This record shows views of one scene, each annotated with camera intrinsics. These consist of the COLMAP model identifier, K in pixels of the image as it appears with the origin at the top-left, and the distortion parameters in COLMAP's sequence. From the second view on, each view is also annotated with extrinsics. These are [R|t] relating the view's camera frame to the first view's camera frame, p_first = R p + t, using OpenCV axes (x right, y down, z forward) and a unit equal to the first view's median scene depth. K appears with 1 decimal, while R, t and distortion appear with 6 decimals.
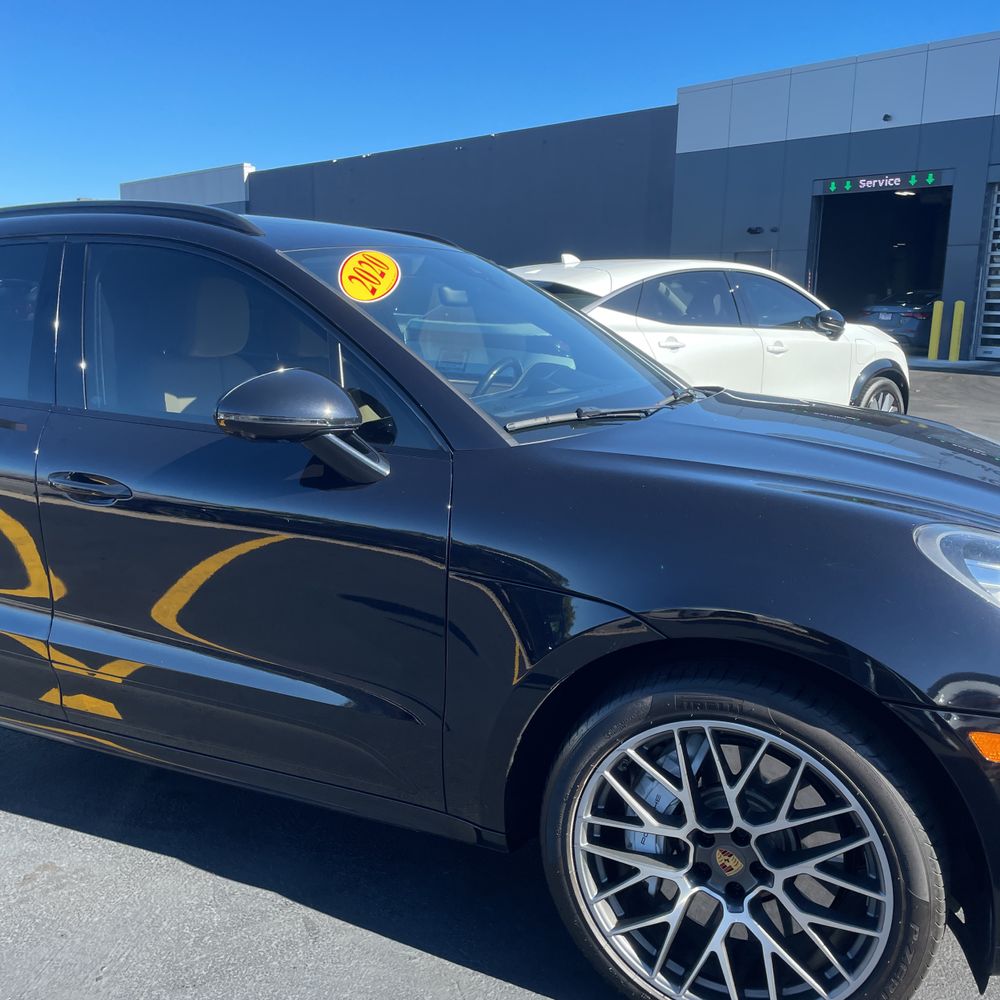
lens RADIAL K [[1022.8, 0, 503.7], [0, 1022.8, 496.2], [0, 0, 1]] dist [0.104087, -0.149245]
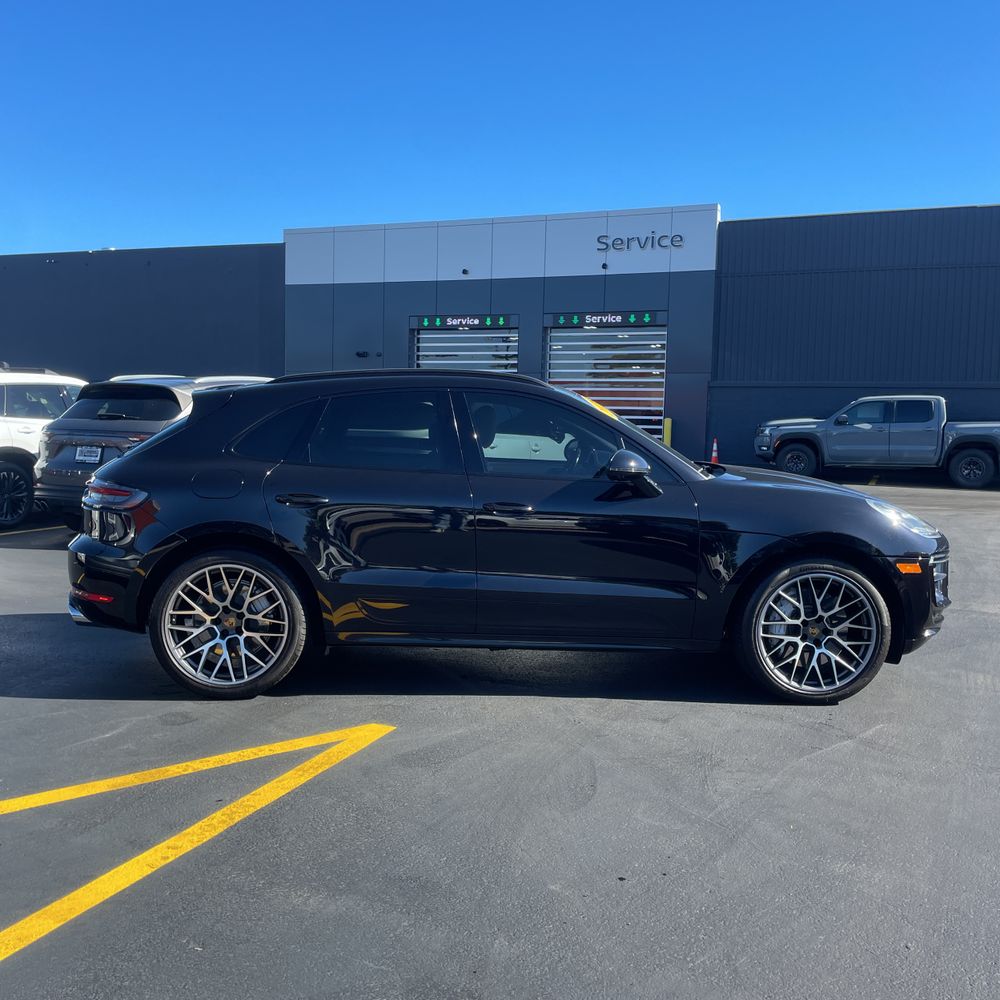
lens RADIAL K [[1022.8, 0, 503.7], [0, 1022.8, 496.2], [0, 0, 1]] dist [0.104087, -0.149245]
pose [[0.894095, -0.032322, 0.446709, -1.628305], [0.079046, 0.993124, -0.086354, 0.175197], [-0.440846, 0.112520, 0.890502, -1.013288]]
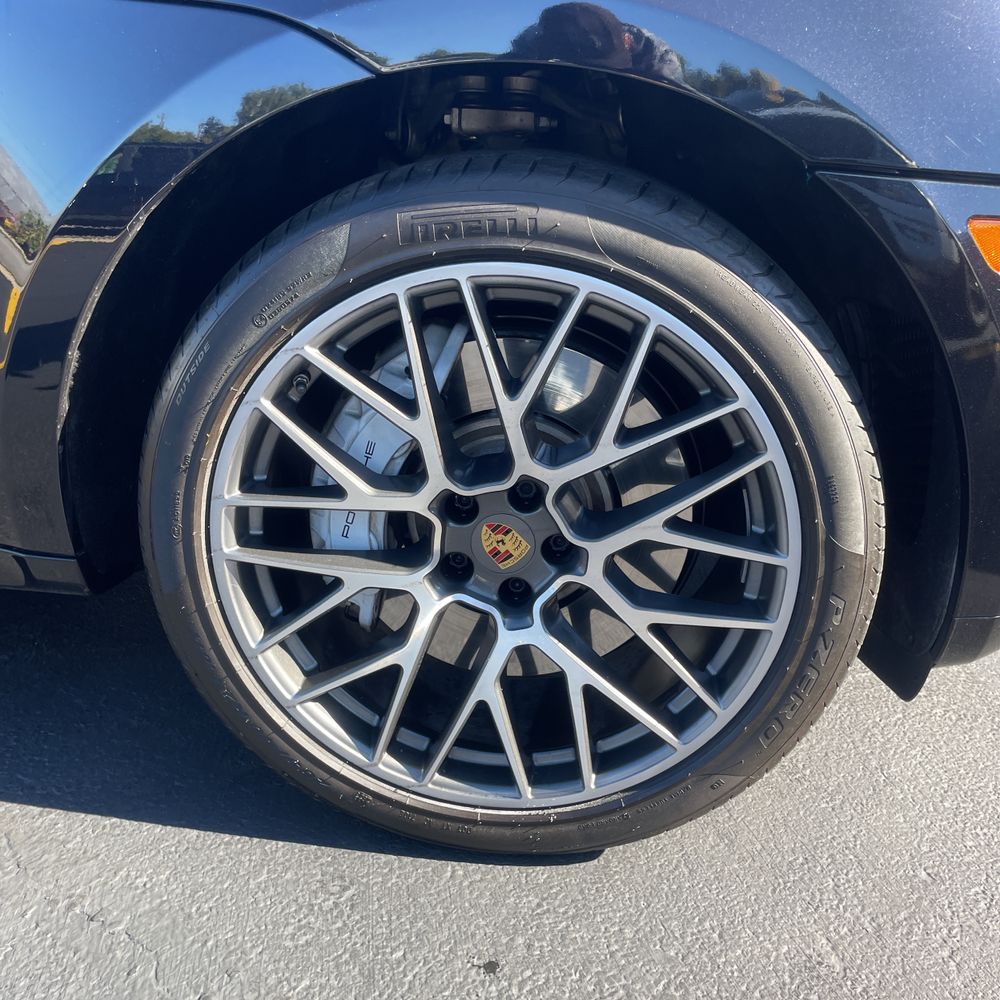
lens RADIAL K [[1022.8, 0, 503.7], [0, 1022.8, 496.2], [0, 0, 1]] dist [0.104087, -0.149245]
pose [[0.946954, -0.089203, 0.308742, 0.051591], [0.028850, 0.980423, 0.194779, 0.219925], [-0.320073, -0.175539, 0.930988, 0.494798]]
